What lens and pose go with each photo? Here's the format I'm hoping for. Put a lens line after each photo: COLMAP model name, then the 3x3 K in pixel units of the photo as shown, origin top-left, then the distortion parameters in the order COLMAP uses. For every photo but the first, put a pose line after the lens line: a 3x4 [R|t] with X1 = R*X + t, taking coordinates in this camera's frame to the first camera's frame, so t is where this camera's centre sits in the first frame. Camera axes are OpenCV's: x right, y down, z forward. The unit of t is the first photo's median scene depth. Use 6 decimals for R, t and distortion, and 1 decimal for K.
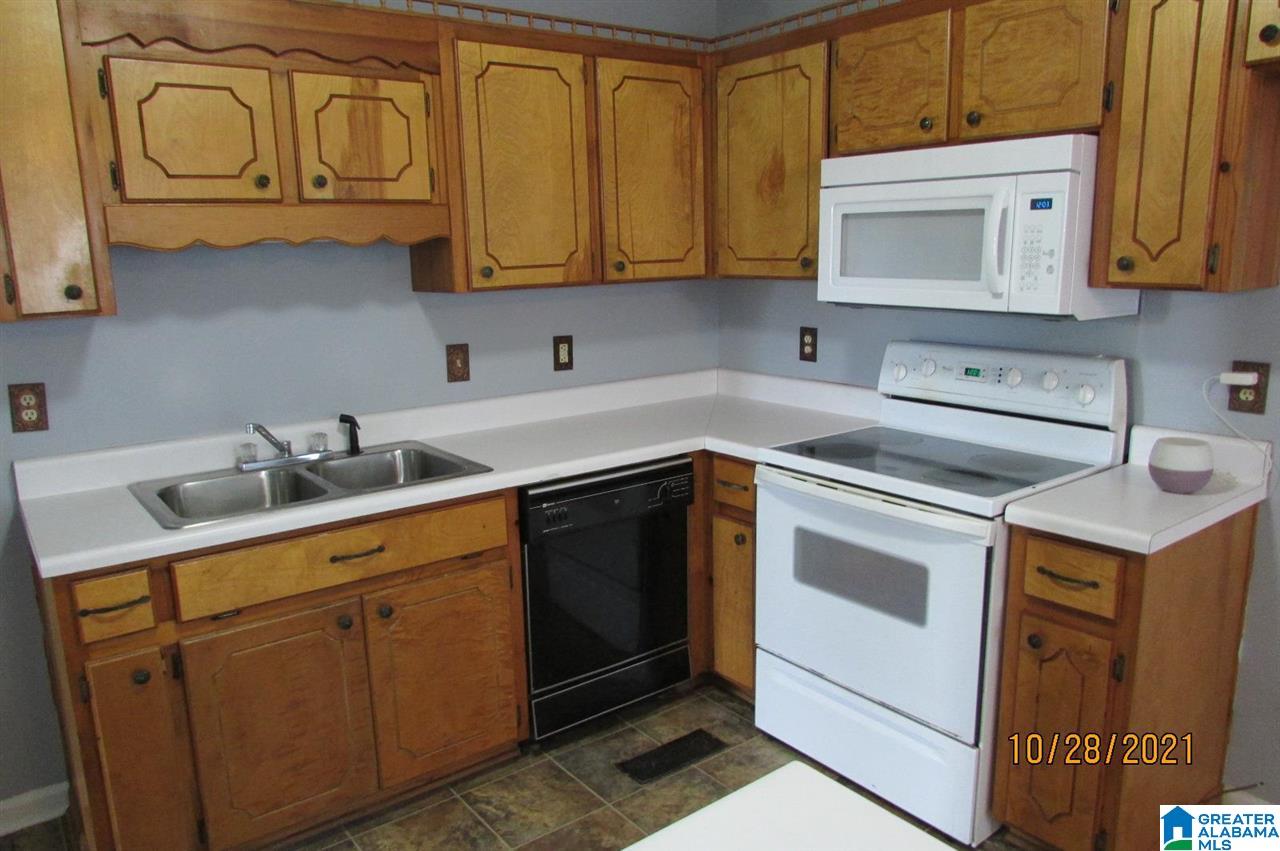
lens RADIAL K [[909.6, 0, 640.0], [0, 909.6, 428.2], [0, 0, 1]] dist [-0.045179, 0.001521]
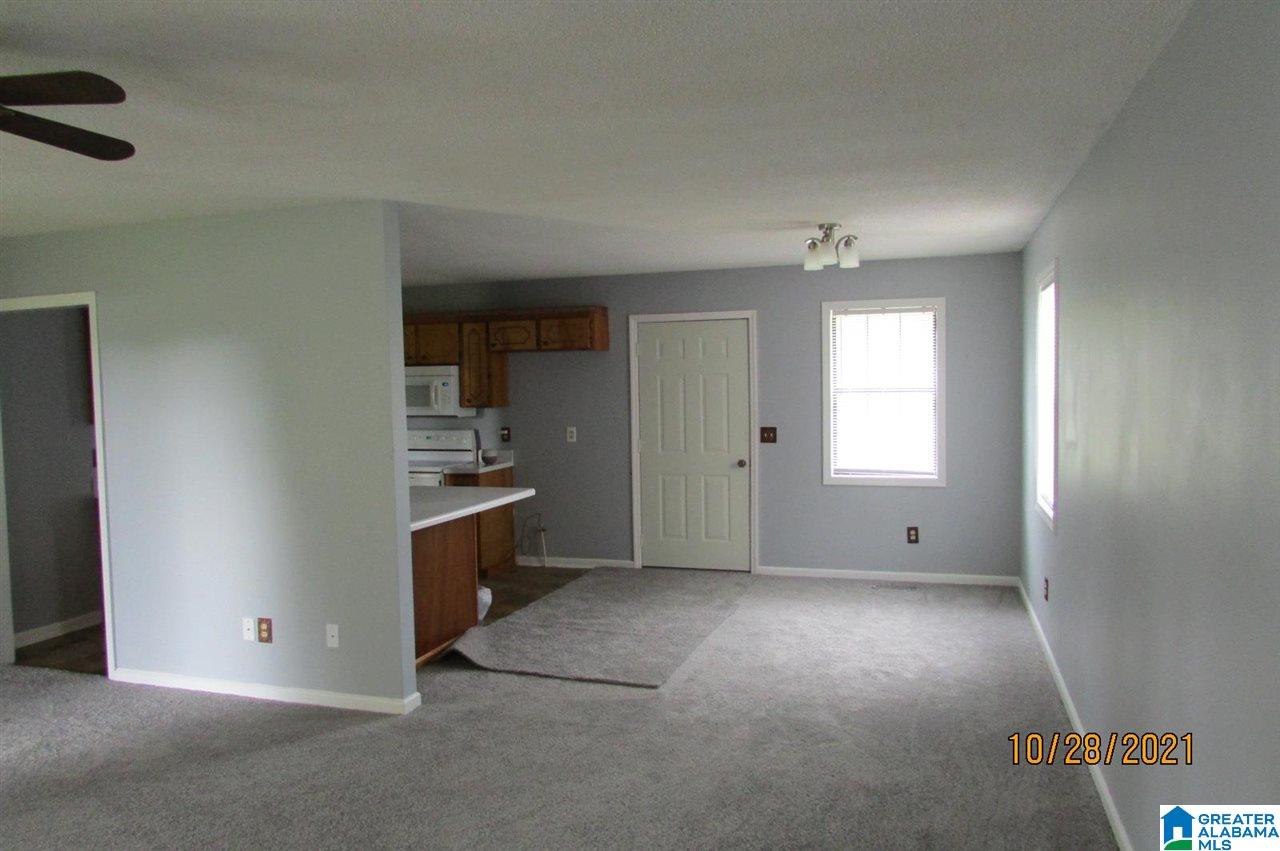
lens RADIAL K [[909.6, 0, 640.2], [0, 909.6, 424.7], [0, 0, 1]] dist [-0.045179, 0.001521]
pose [[0.830495, -0.021491, 0.556612, -0.858706], [0.110512, 0.985749, -0.126829, 0.421053], [-0.545954, 0.166843, 0.821034, -2.202001]]
